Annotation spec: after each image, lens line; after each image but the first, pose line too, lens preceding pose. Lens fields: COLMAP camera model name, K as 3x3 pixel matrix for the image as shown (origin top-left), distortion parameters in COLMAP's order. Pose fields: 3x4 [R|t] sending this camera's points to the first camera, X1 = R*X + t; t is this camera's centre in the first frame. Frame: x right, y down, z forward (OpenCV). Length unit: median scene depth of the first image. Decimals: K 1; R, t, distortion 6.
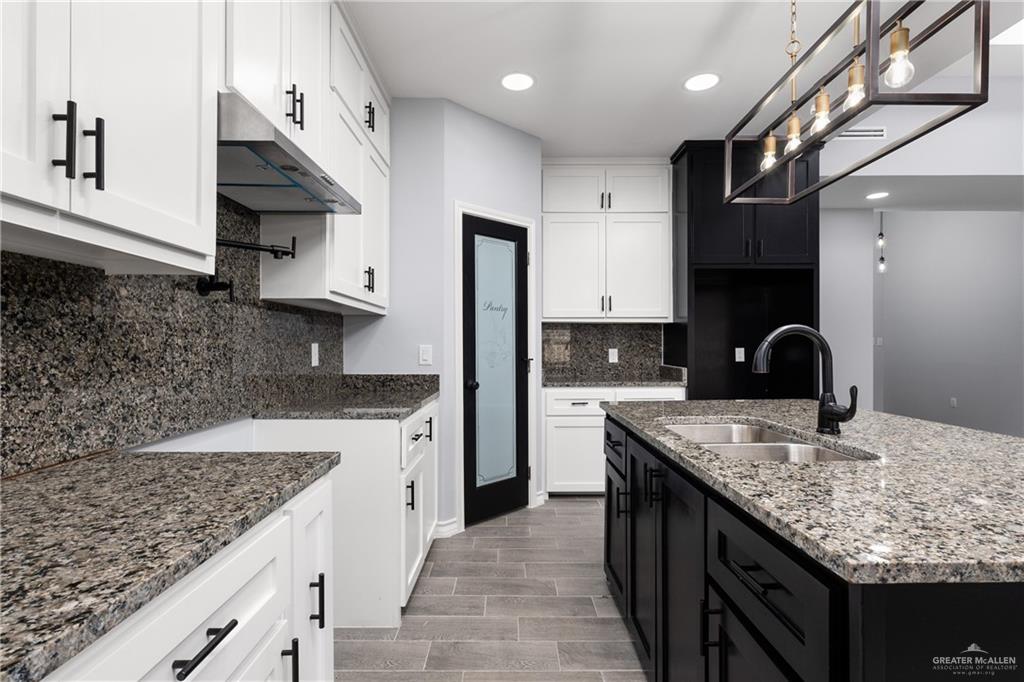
lens RADIAL K [[499.1, 0, 507.7], [0, 499.1, 345.5], [0, 0, 1]] dist [0.002148, 0.000293]
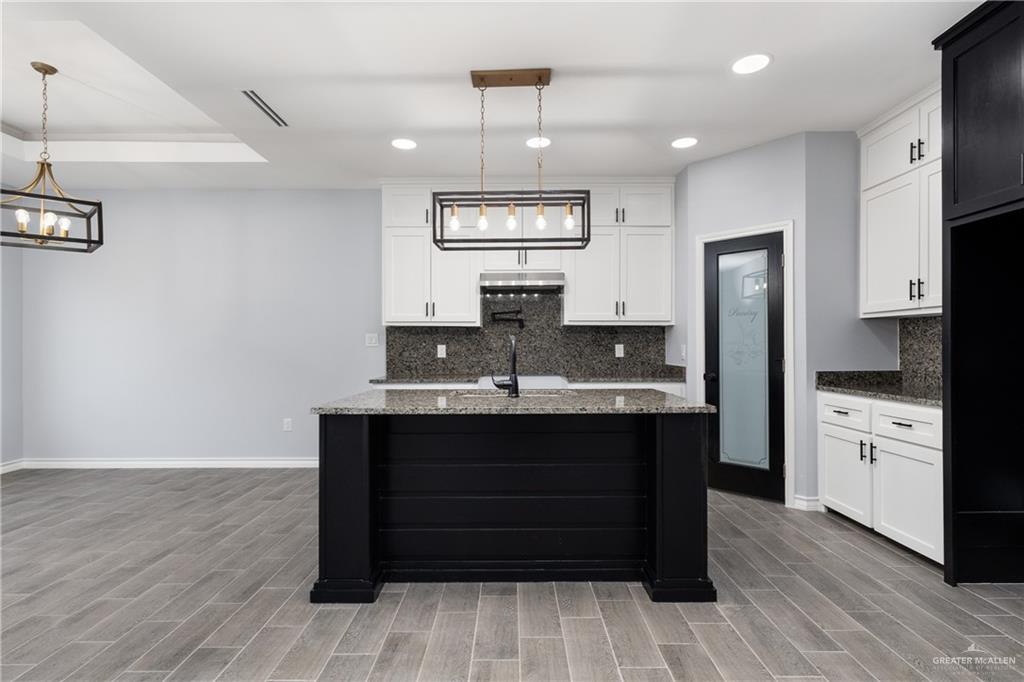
lens RADIAL K [[499.1, 0, 507.7], [0, 499.1, 345.5], [0, 0, 1]] dist [0.002148, 0.000293]
pose [[-0.004762, -0.006681, -0.999966, 1.167289], [-0.001571, 0.999976, -0.006674, 0.008409], [0.999987, 0.001540, -0.004772, 0.485444]]
